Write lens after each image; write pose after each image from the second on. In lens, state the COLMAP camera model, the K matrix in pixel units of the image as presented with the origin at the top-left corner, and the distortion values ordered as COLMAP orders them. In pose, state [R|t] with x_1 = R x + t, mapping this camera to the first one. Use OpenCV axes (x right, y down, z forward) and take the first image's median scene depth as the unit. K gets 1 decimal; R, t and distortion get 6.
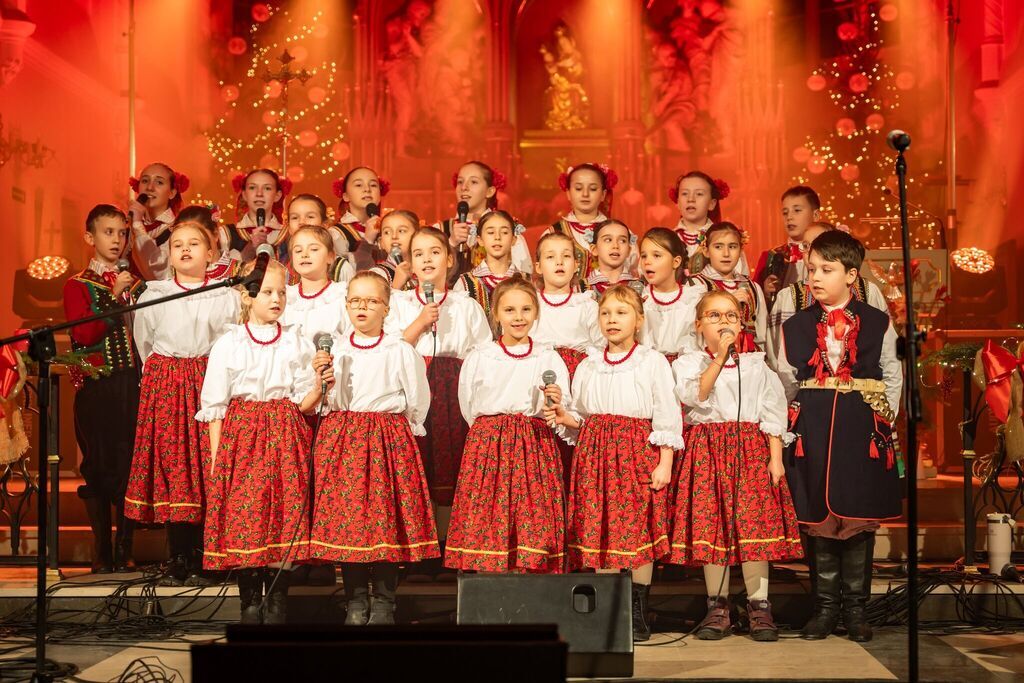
lens RADIAL K [[1885.3, 0, 551.5], [0, 1885.3, 342.6], [0, 0, 1]] dist [0.049096, 0.015885]
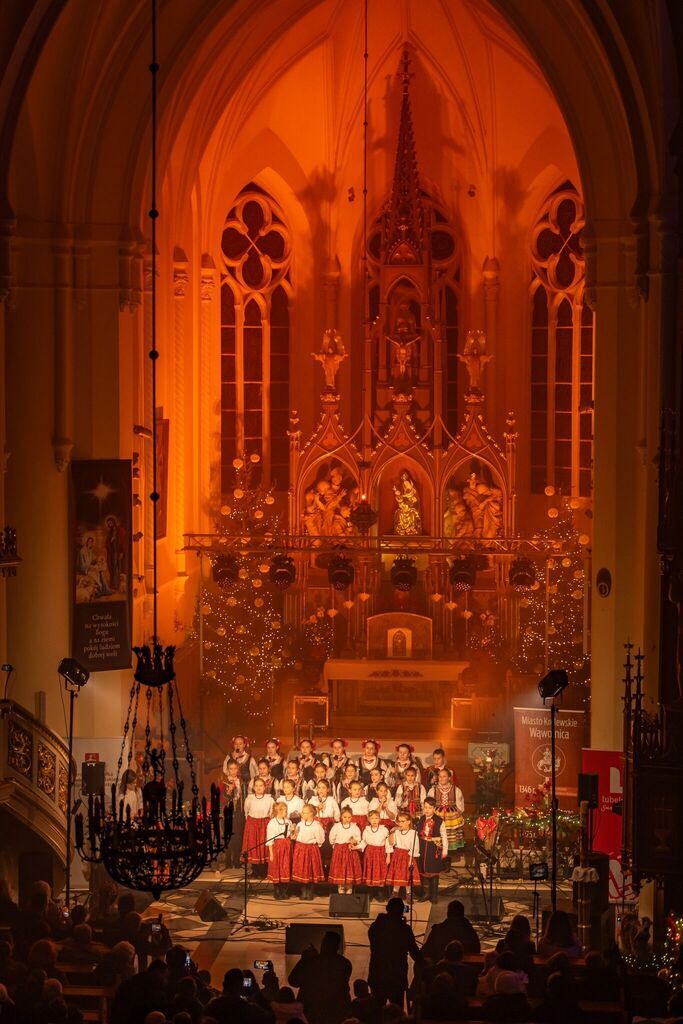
lens RADIAL K [[2428.8, 0, 305.9], [0, 2428.8, 516.3], [0, 0, 1]] dist [0.062150, -0.013001]
pose [[0.996920, 0.014299, -0.077116, 0.096216], [-0.005817, 0.994014, 0.109102, -0.411343], [0.078215, -0.108317, 0.991035, -1.358879]]
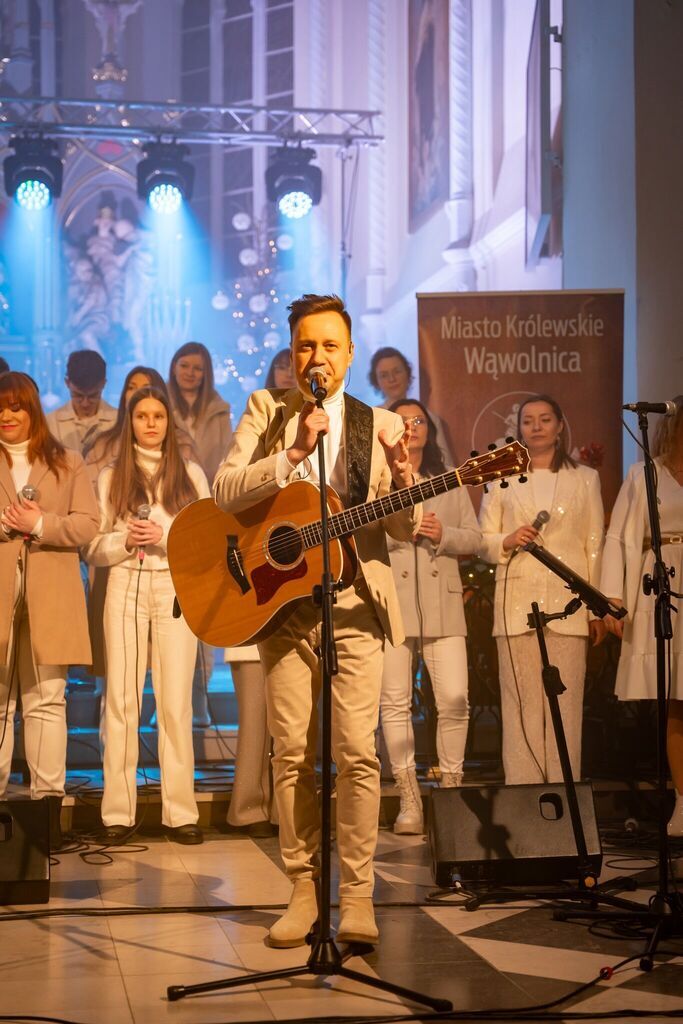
lens RADIAL K [[1687.4, 0, 338.3], [0, 1687.4, 510.0], [0, 0, 1]] dist [0.021720, 0.121273]
pose [[0.977064, 0.013896, 0.212490, -0.000288], [-0.012429, 0.999889, -0.008242, -0.008672], [-0.212581, 0.005412, 0.977128, 0.022480]]
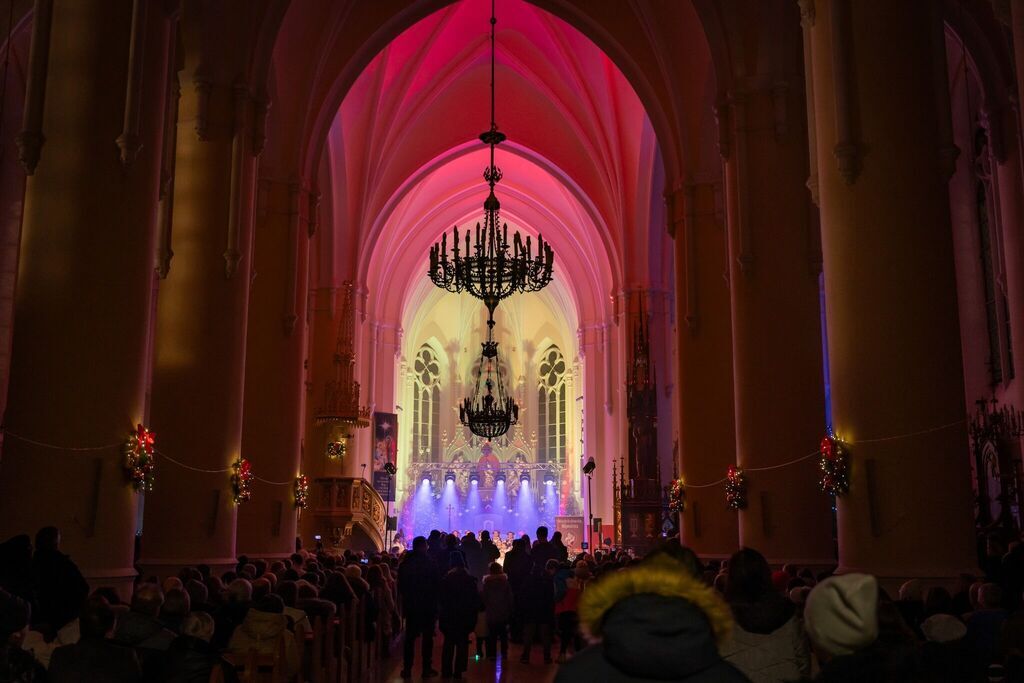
lens RADIAL K [[1035.2, 0, 512.1], [0, 1035.2, 341.6], [0, 0, 1]] dist [0.002942, 0.000890]
pose [[0.998737, 0.019845, 0.046161, -0.058262], [-0.013022, 0.989541, -0.143663, -0.112207], [-0.048530, 0.142881, 0.988549, -1.459233]]
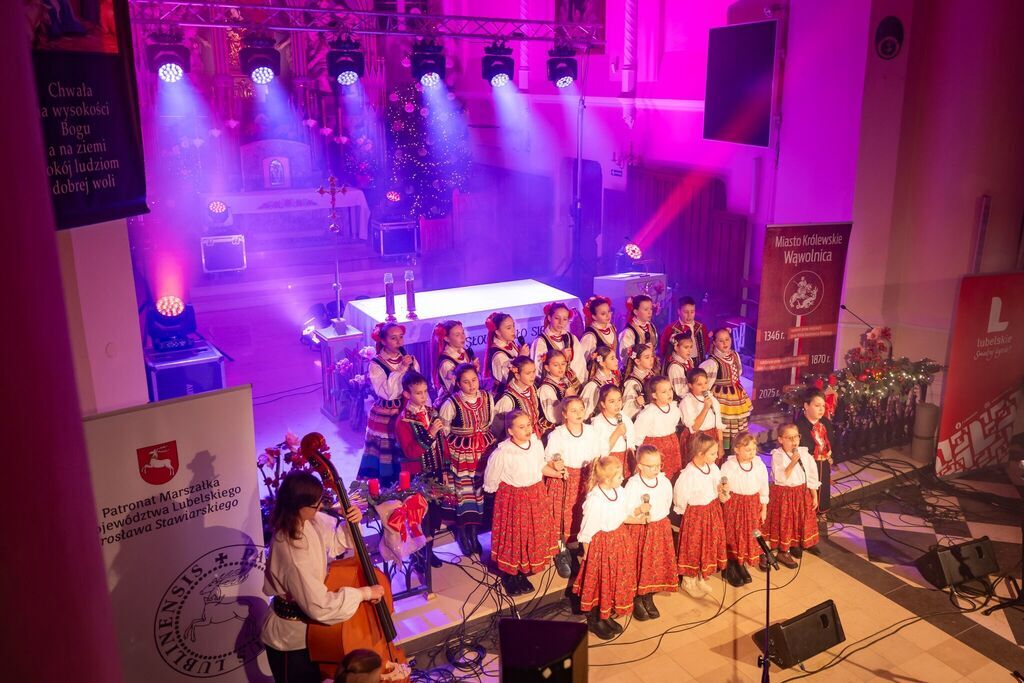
lens RADIAL K [[876.7, 0, 594.3], [0, 876.7, 326.1], [0, 0, 1]] dist [-0.002468, -0.005164]
pose [[0.821558, -0.131767, 0.554688, -0.225062], [-0.047279, 0.953828, 0.296608, -0.151689], [-0.568161, -0.269906, 0.777396, 0.128292]]
